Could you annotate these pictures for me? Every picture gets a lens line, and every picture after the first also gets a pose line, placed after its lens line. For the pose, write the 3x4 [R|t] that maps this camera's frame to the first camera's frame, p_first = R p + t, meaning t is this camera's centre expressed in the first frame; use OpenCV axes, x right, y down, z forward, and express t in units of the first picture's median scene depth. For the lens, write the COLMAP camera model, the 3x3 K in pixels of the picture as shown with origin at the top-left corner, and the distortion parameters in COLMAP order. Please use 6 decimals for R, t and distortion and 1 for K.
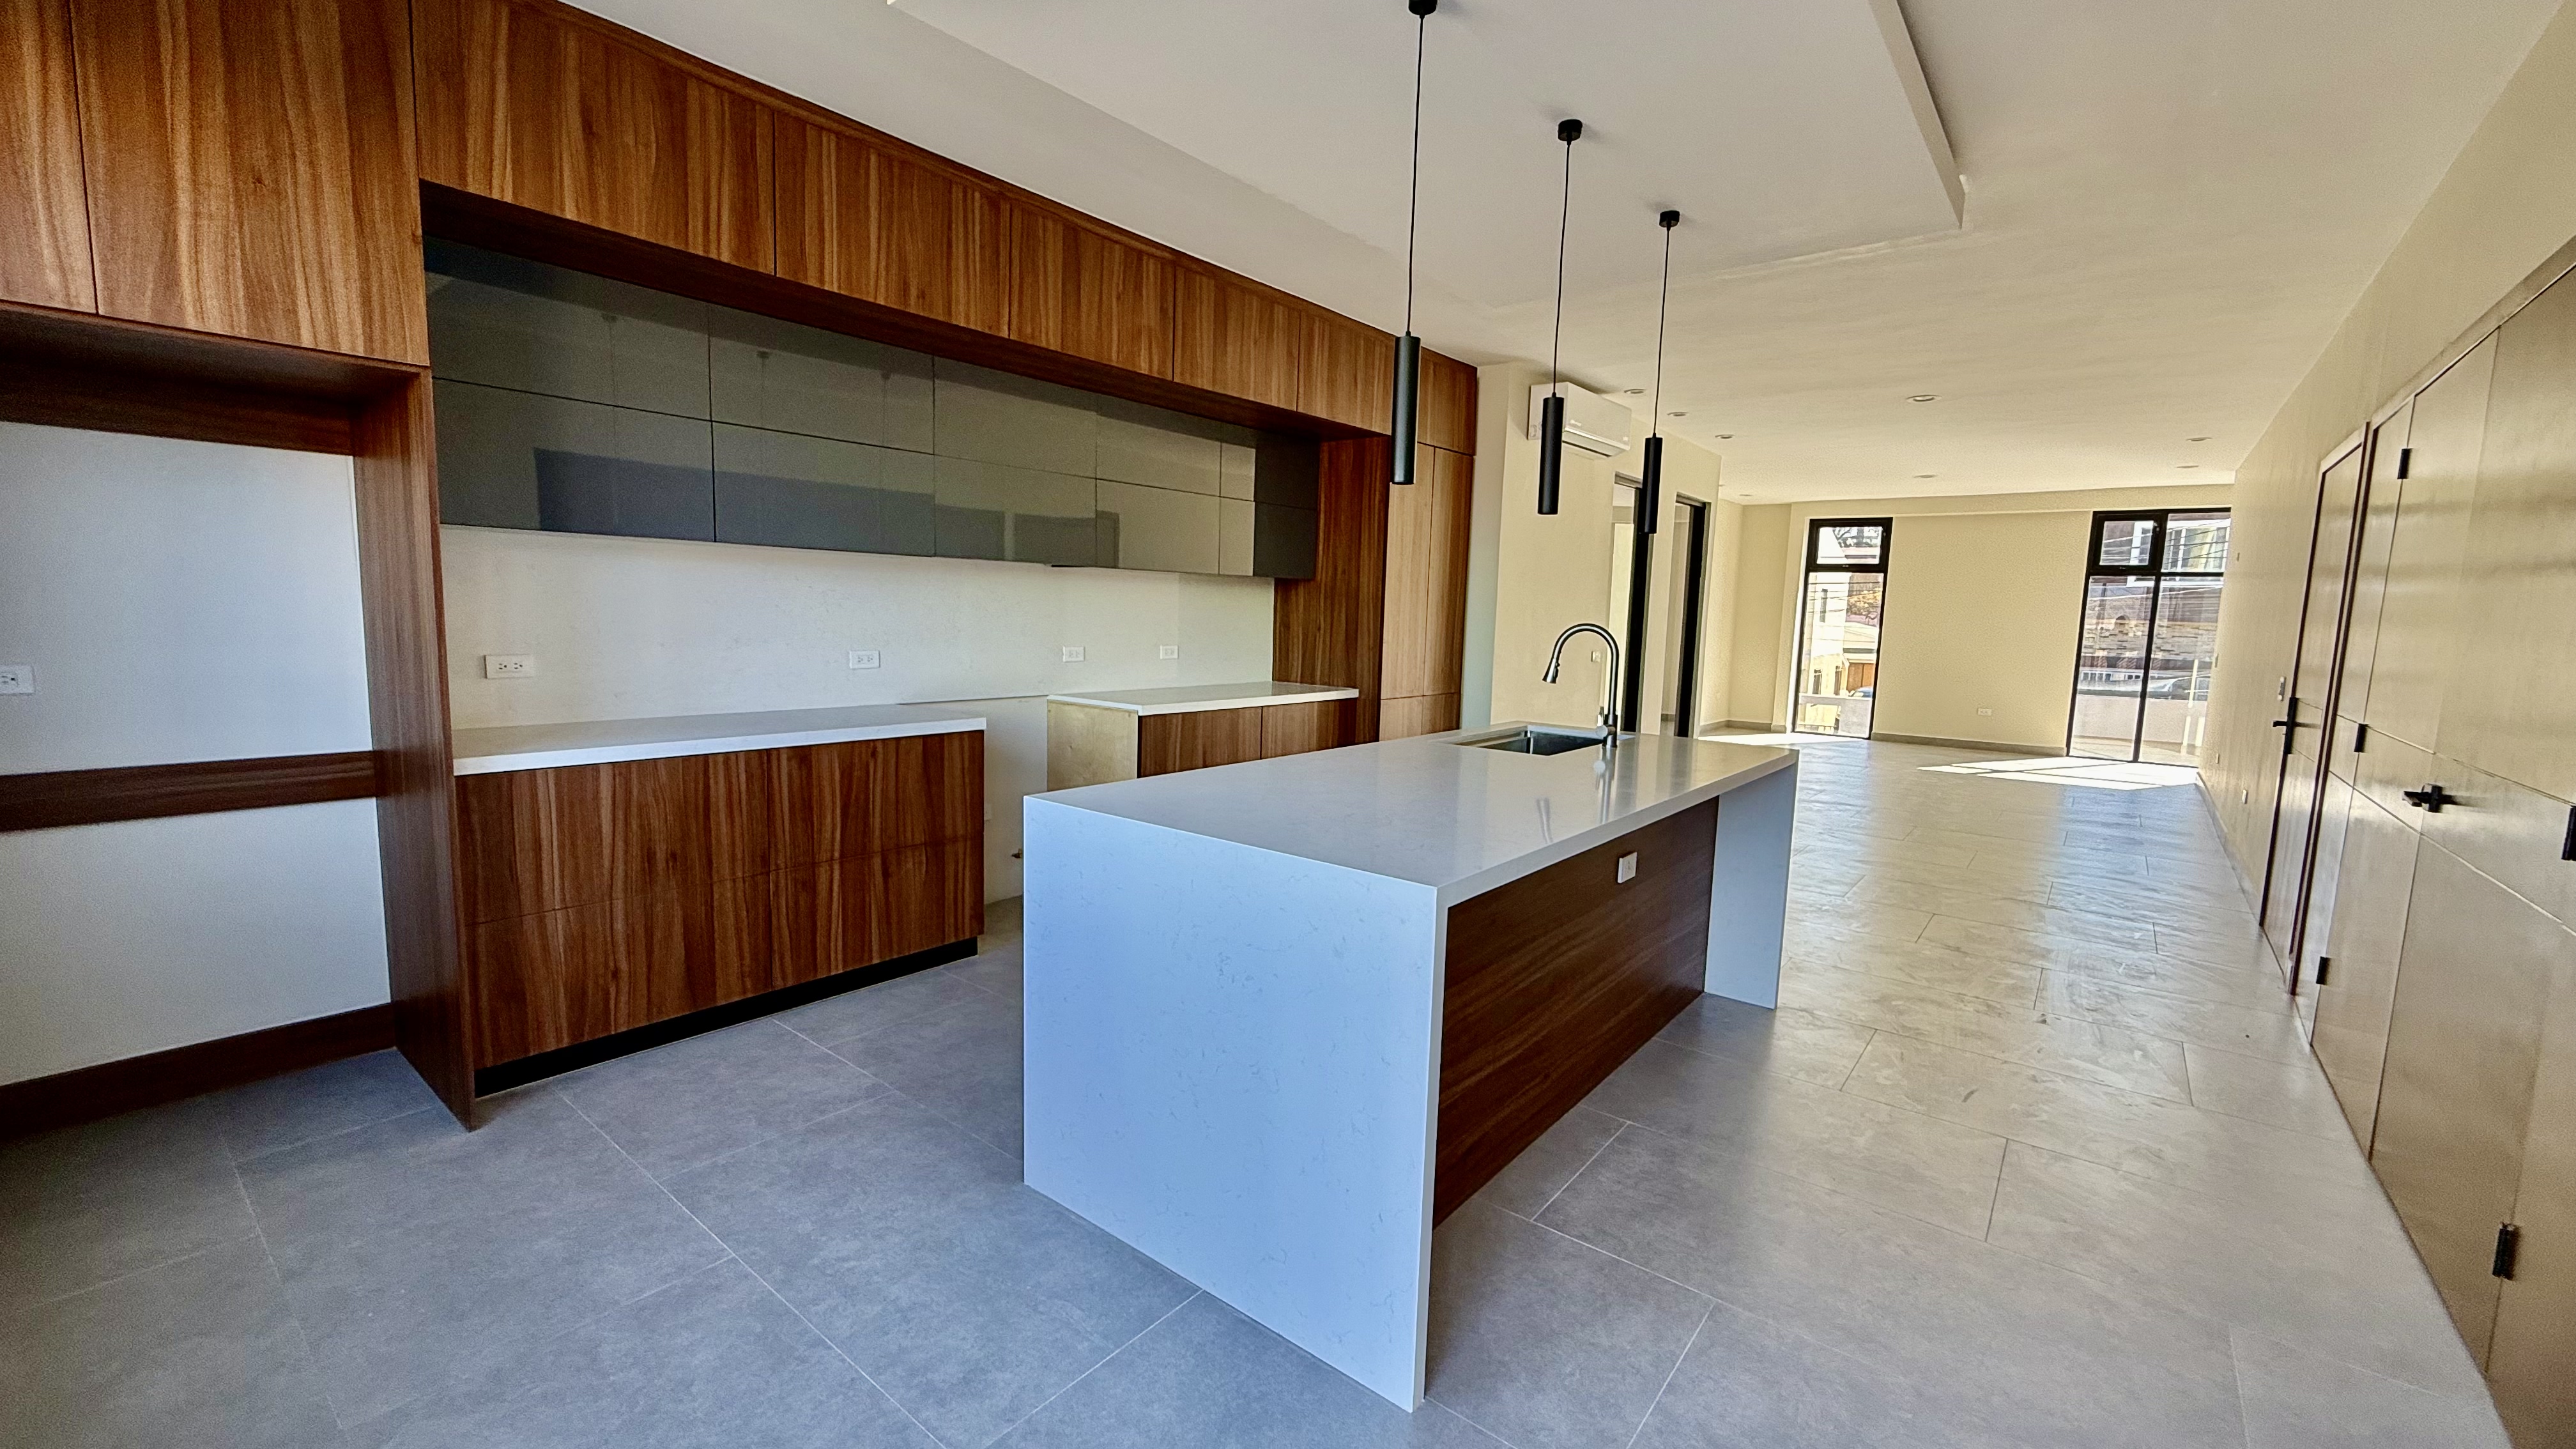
lens RADIAL K [[1036.0, 0, 1286.6], [0, 1036.0, 720.4], [0, 0, 1]] dist [-0.000637, 0.000550]
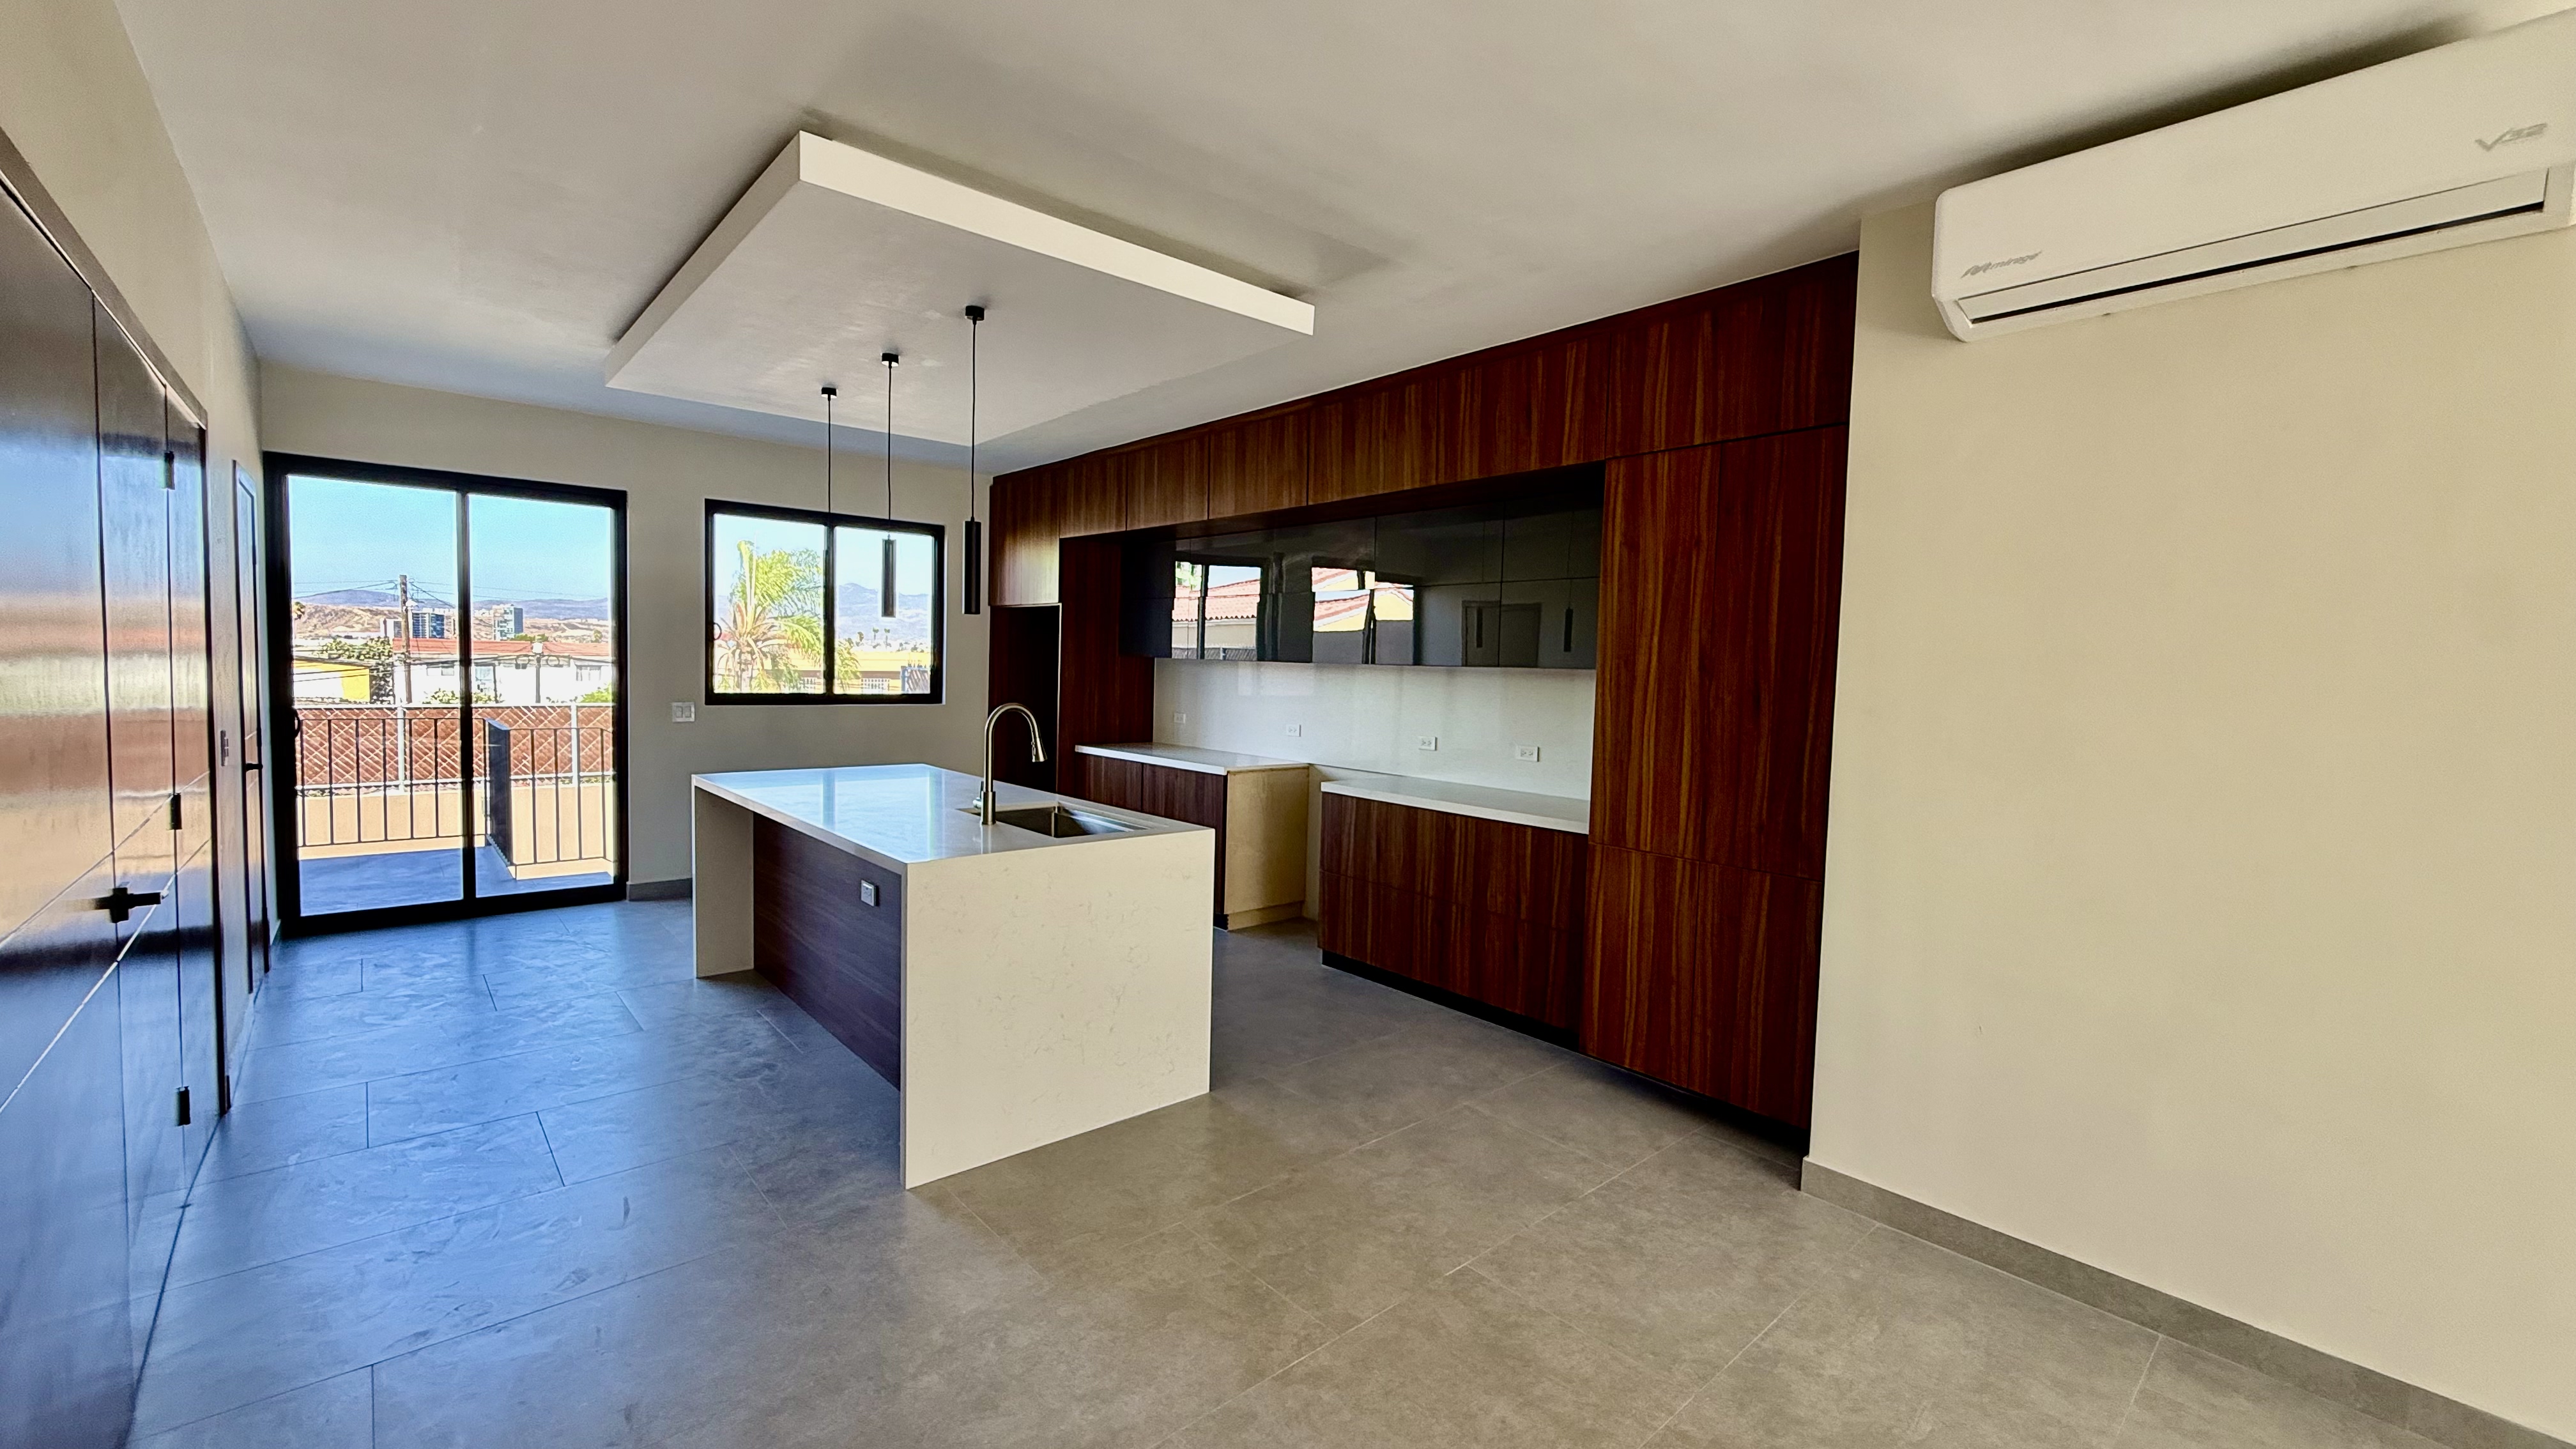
lens RADIAL K [[1036.0, 0, 1277.6], [0, 1036.0, 715.9], [0, 0, 1]] dist [-0.000637, 0.000550]
pose [[-0.170669, 0.014339, -0.985224, 0.996535], [-0.142068, 0.989088, 0.039006, -0.125097], [0.975033, 0.146626, -0.166769, 1.130075]]
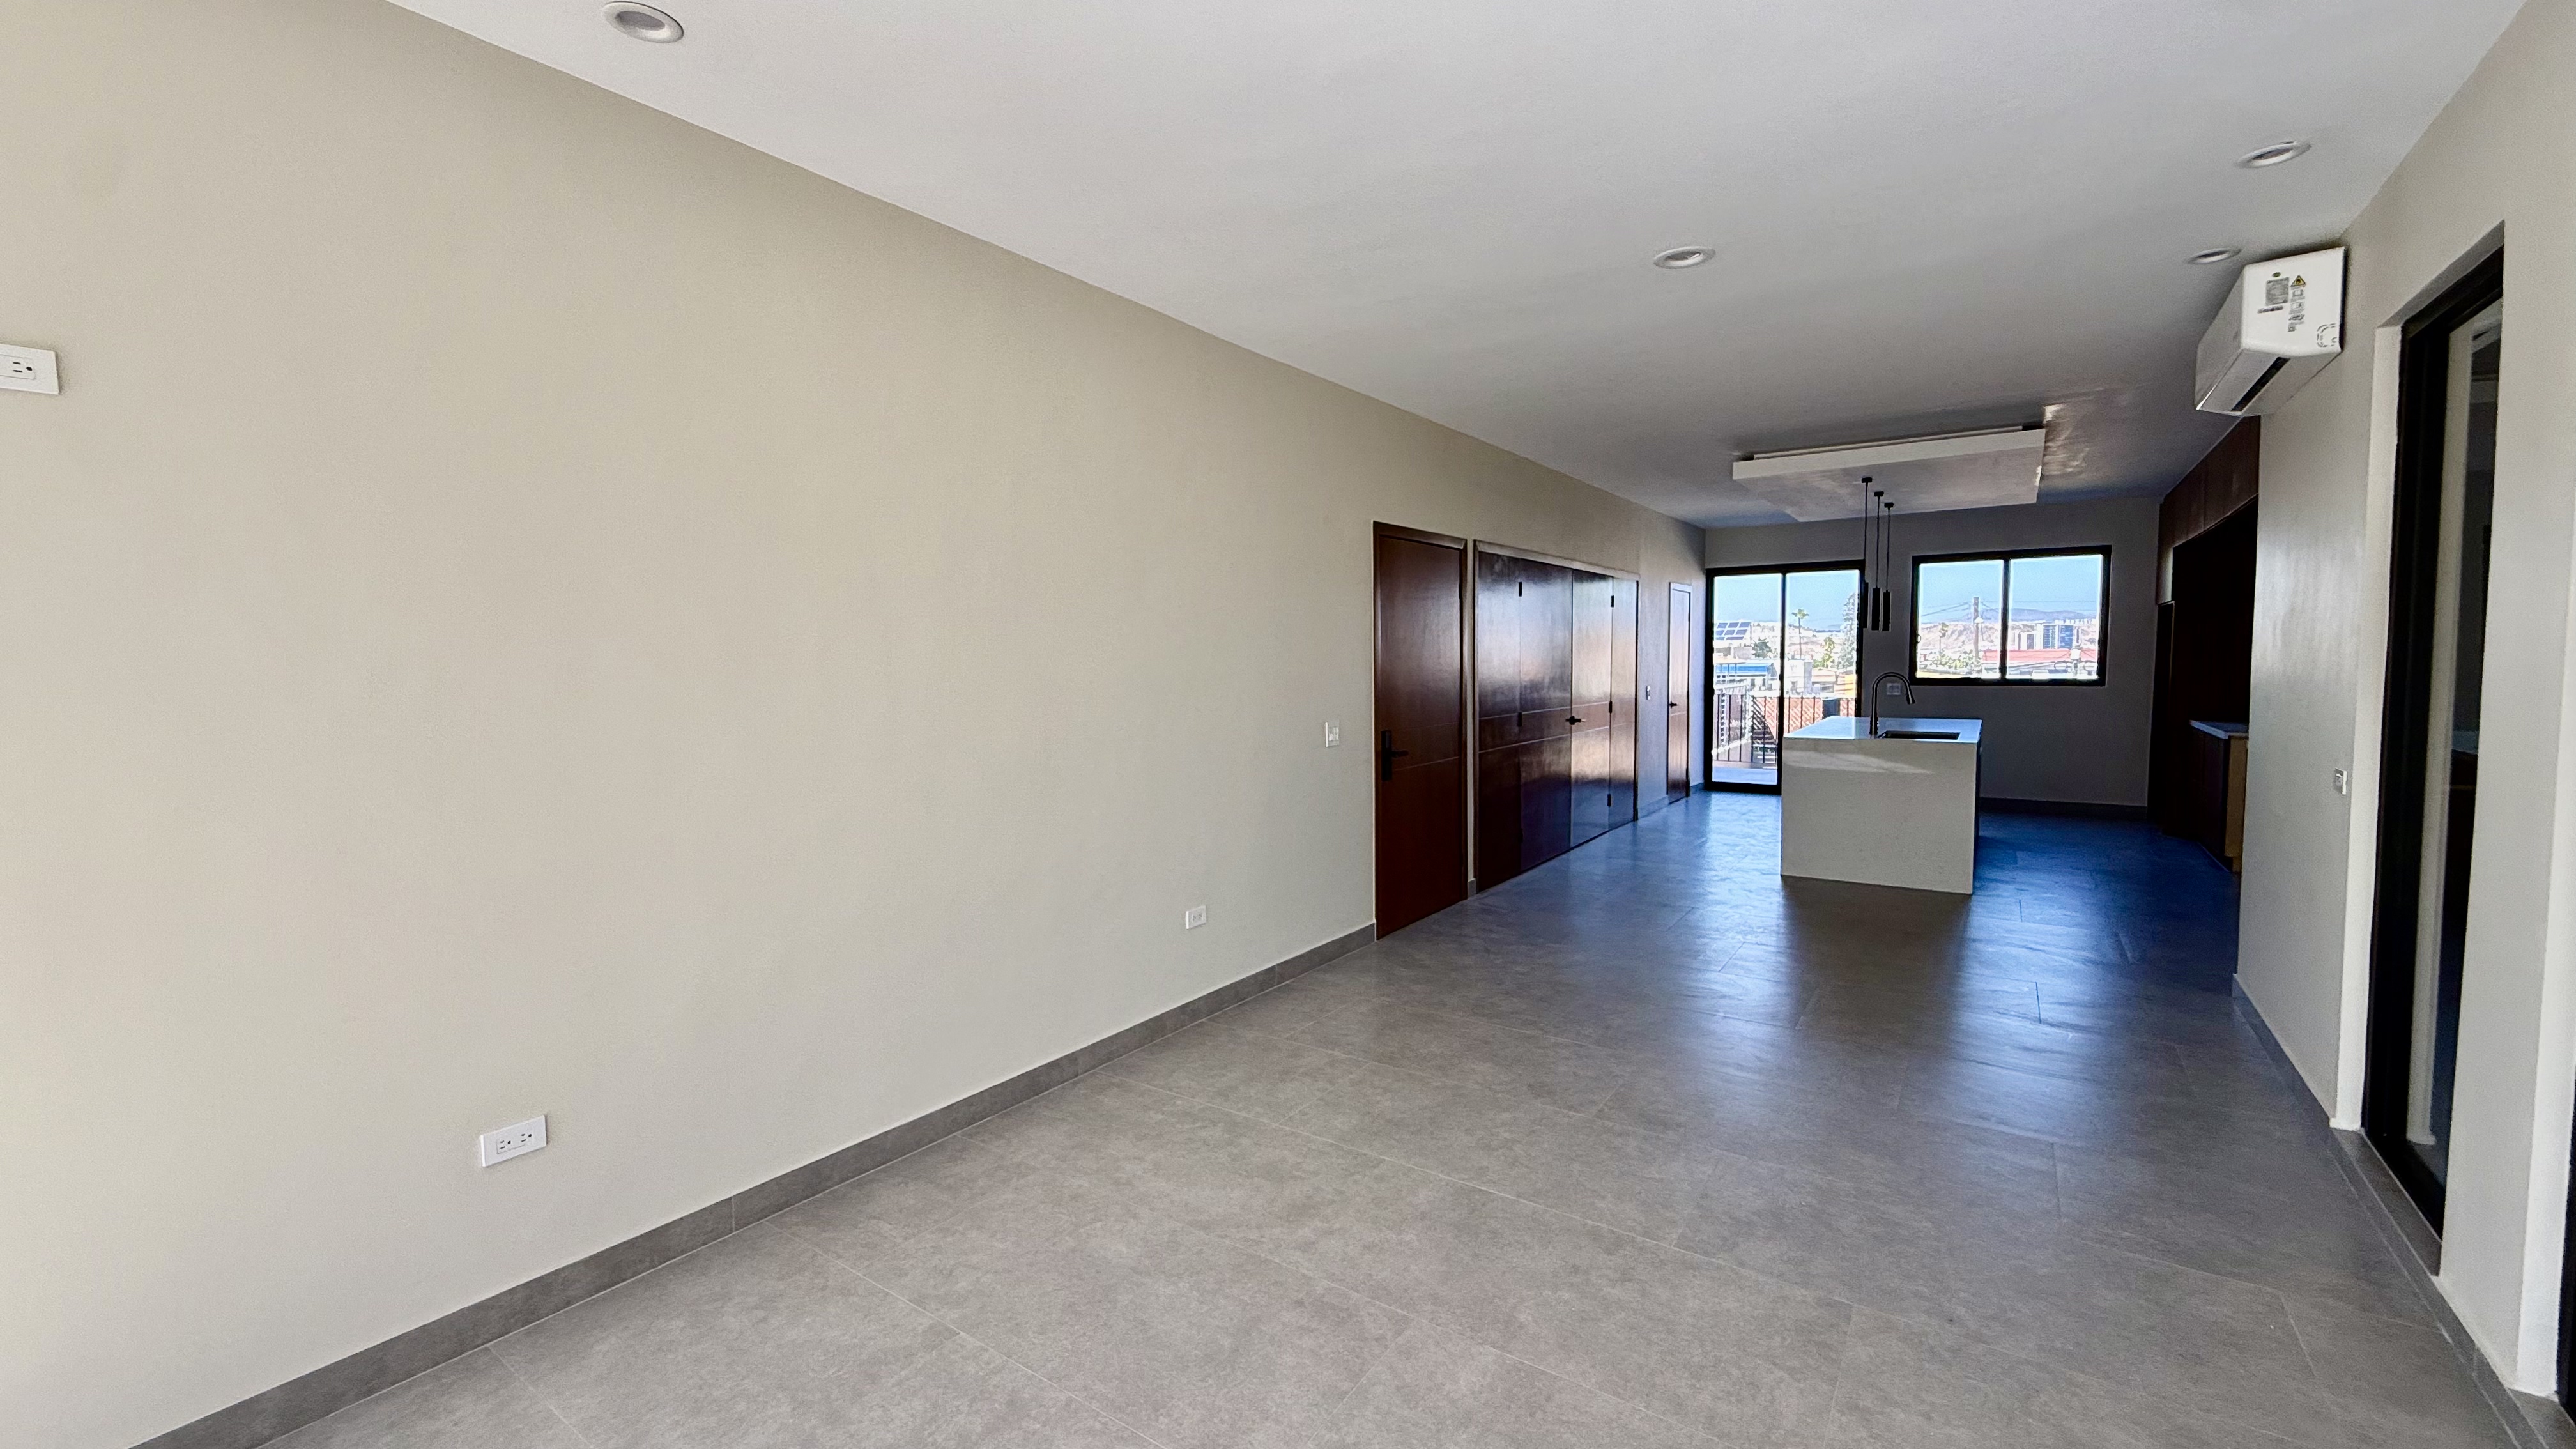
lens RADIAL K [[1036.0, 0, 1280.5], [0, 1036.0, 725.3], [0, 0, 1]] dist [-0.000637, 0.000550]
pose [[-0.997037, -0.019632, -0.074376, 1.270651], [-0.032489, 0.983885, 0.175825, -0.241379], [0.069725, 0.177721, -0.981608, 2.275825]]
